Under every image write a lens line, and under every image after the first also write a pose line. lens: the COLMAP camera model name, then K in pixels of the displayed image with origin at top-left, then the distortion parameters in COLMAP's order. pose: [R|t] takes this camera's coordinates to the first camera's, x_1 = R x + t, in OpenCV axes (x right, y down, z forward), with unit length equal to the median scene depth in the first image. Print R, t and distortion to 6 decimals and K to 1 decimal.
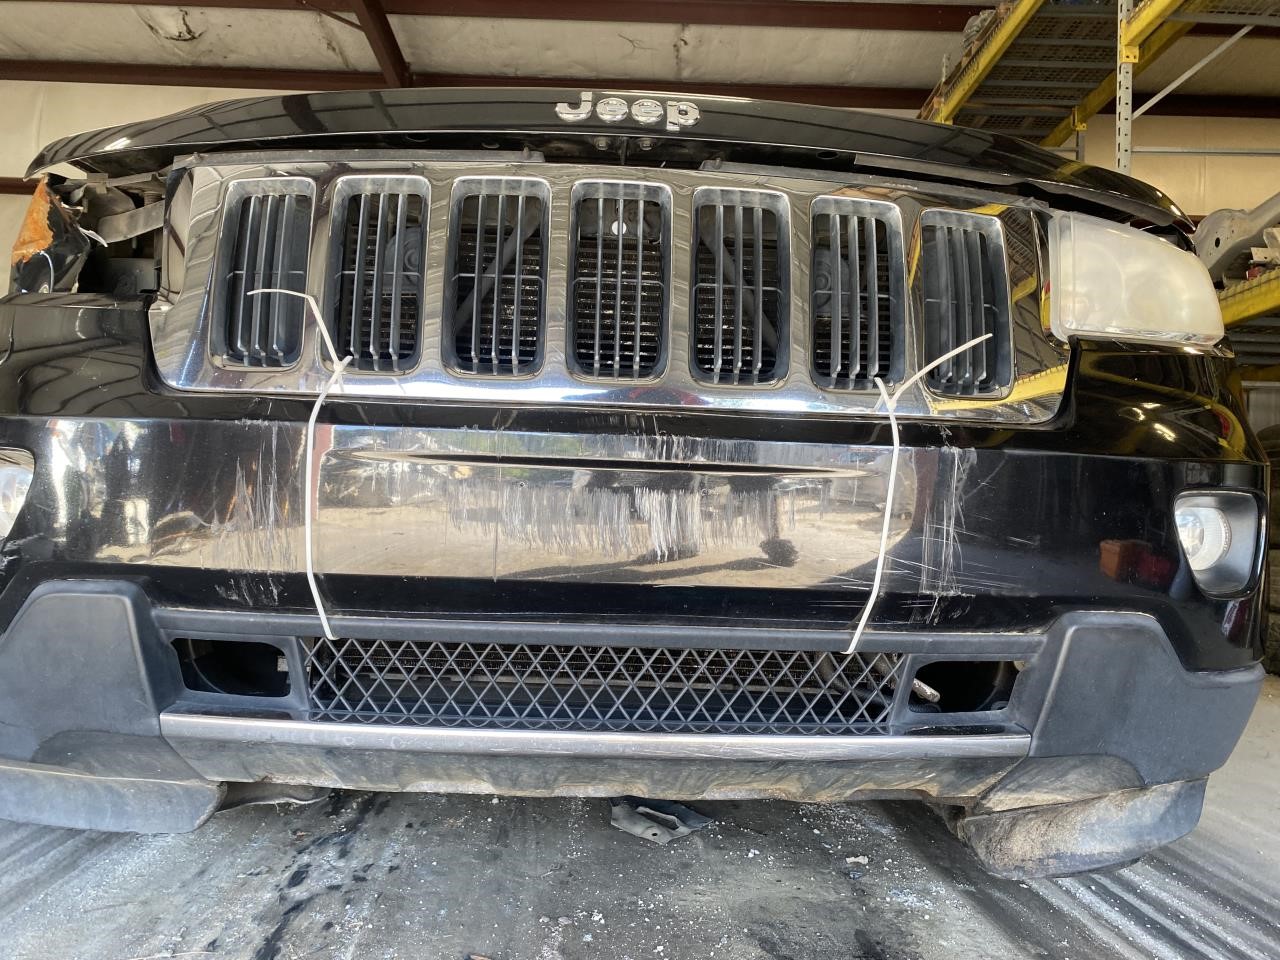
lens RADIAL K [[976.7, 0, 632.6], [0, 976.7, 488.3], [0, 0, 1]] dist [0.032258, -0.029373]
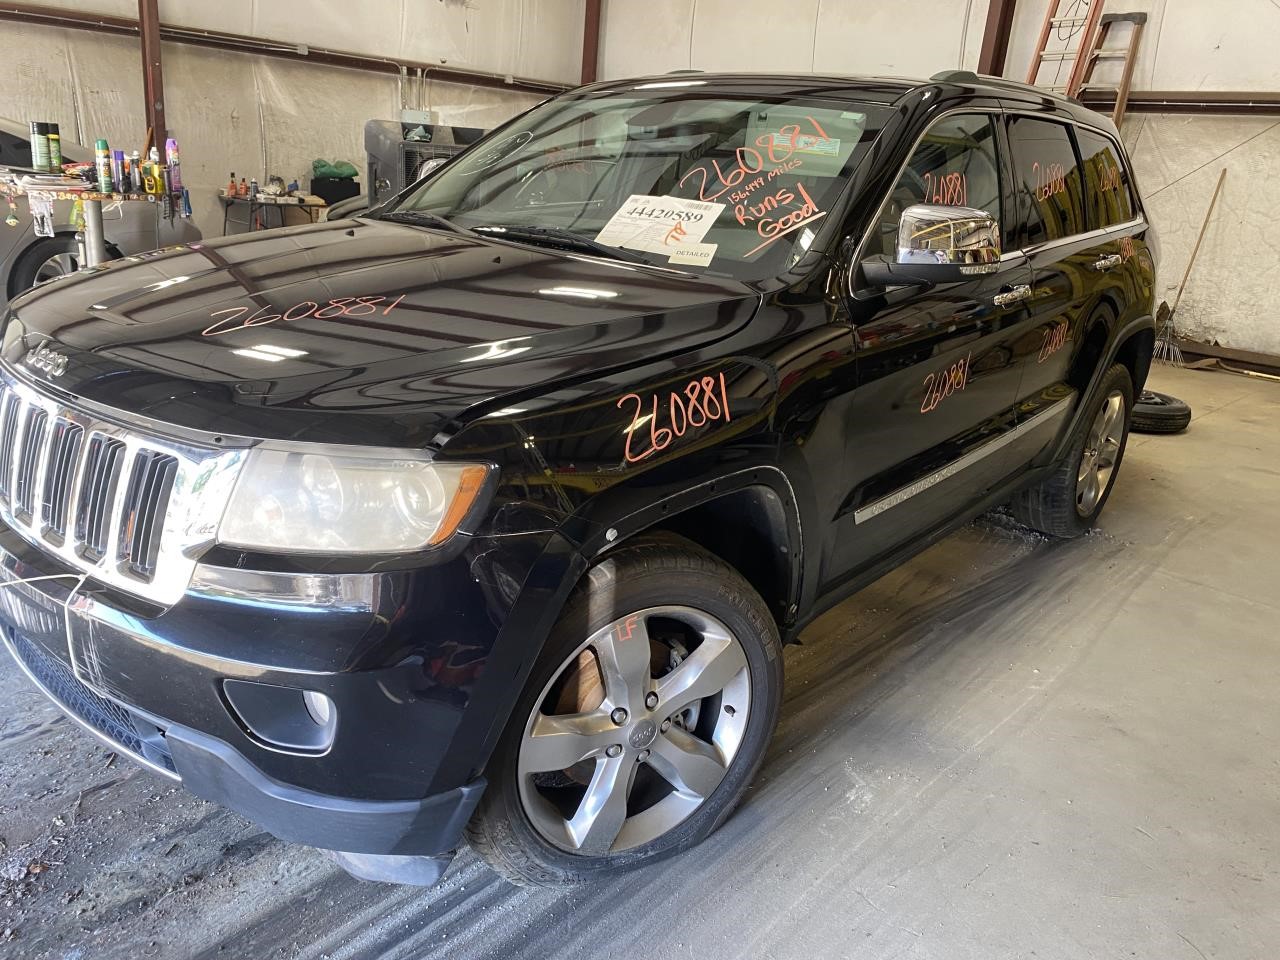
lens RADIAL K [[976.7, 0, 635.4], [0, 976.7, 482.8], [0, 0, 1]] dist [0.032258, -0.029373]
pose [[0.724467, 0.231352, -0.649326, 1.747659], [-0.017868, 0.947981, 0.317826, -0.689528], [0.689078, -0.218652, 0.690914, 0.461843]]
